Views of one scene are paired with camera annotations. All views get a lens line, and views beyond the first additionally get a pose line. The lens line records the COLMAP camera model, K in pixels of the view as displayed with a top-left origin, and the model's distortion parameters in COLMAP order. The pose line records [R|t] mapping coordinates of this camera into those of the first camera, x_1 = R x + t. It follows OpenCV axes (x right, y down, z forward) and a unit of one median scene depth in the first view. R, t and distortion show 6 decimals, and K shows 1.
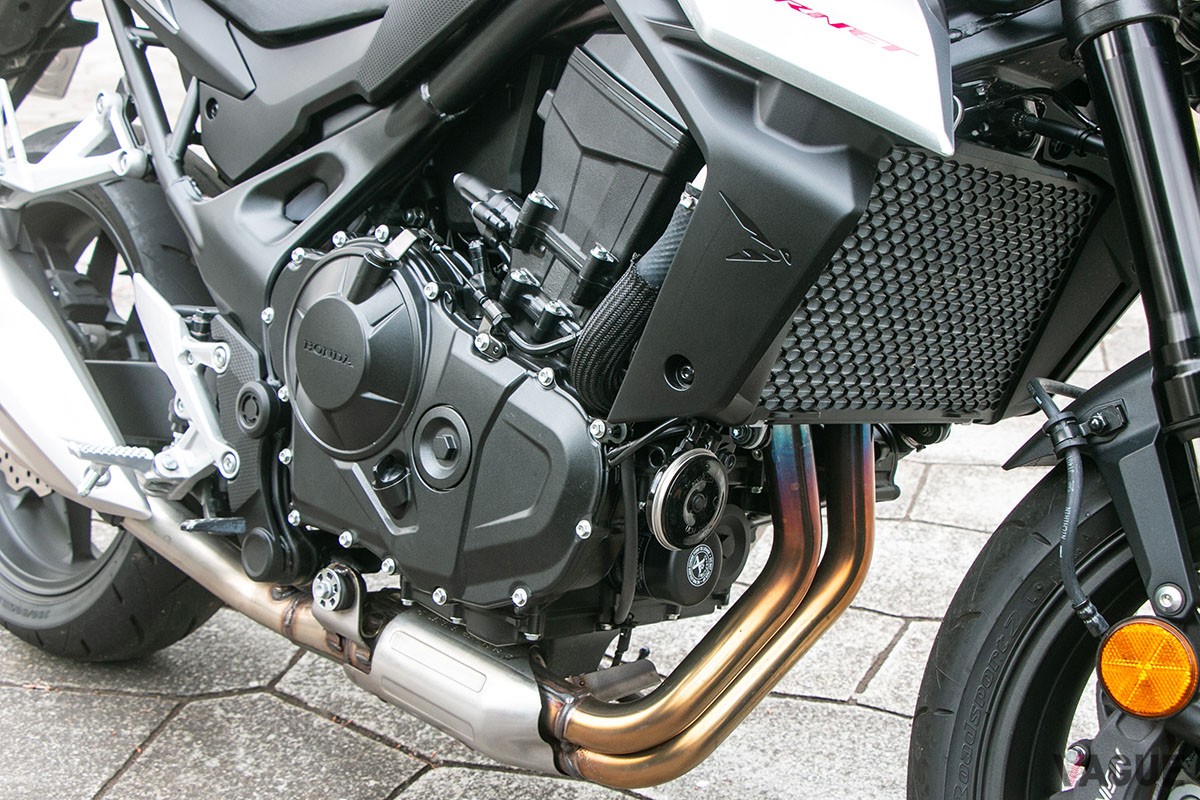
lens RADIAL K [[1551.8, 0, 639.2], [0, 1551.8, 402.7], [0, 0, 1]] dist [-0.006474, 0.000000]
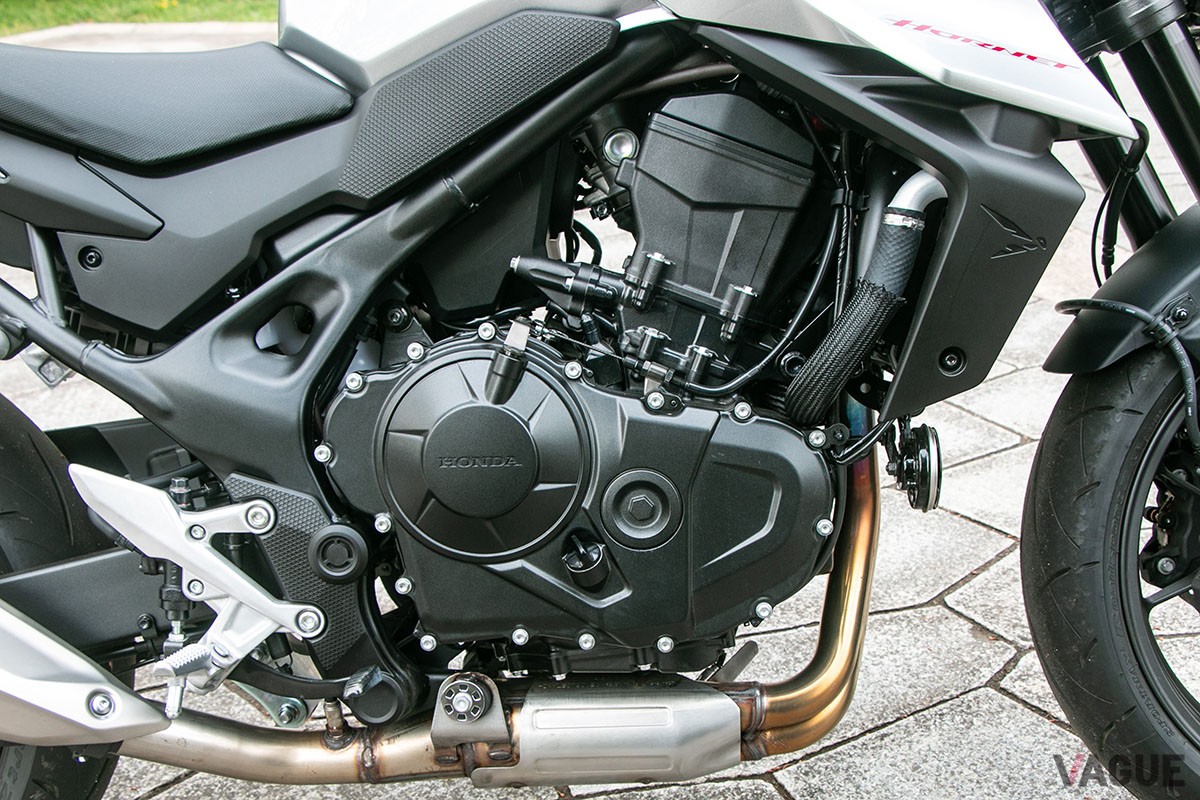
lens RADIAL K [[1528.3, 0, 601.6], [0, 1528.3, 408.4], [0, 0, 1]] dist [0.011670, 0.000000]
pose [[0.761716, -0.279275, 0.584632, -0.653193], [0.273006, 0.956665, 0.101294, -0.131901], [-0.587585, 0.082451, 0.804951, 0.160066]]
